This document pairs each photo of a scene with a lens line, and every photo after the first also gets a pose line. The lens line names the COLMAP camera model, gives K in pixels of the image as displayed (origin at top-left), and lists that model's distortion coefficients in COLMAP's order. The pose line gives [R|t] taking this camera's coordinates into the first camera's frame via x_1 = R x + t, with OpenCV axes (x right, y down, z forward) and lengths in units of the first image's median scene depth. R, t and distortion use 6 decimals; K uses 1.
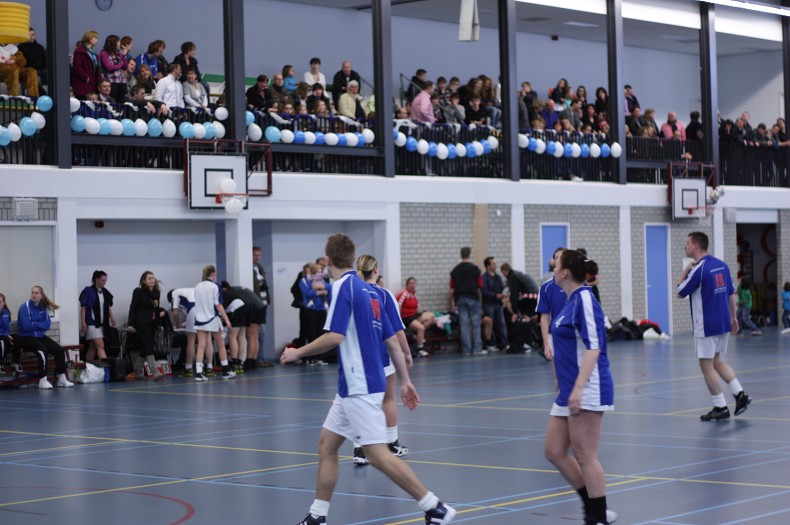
lens RADIAL K [[1845.7, 0, 395.0], [0, 1845.7, 262.5], [0, 0, 1]] dist [-0.133852, -0.515844]
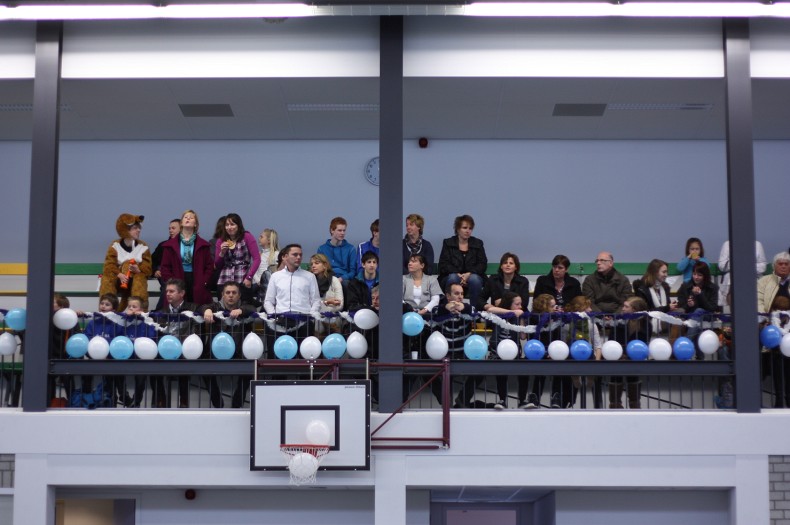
lens RADIAL K [[2173.9, 0, 395.0], [0, 2173.9, 262.5], [0, 0, 1]] dist [-0.039511, -0.557466]
pose [[0.646776, -0.080695, -0.758399, 0.500716], [-0.017178, 0.992593, -0.120263, -0.010559], [0.762486, 0.090812, 0.640599, 0.545446]]
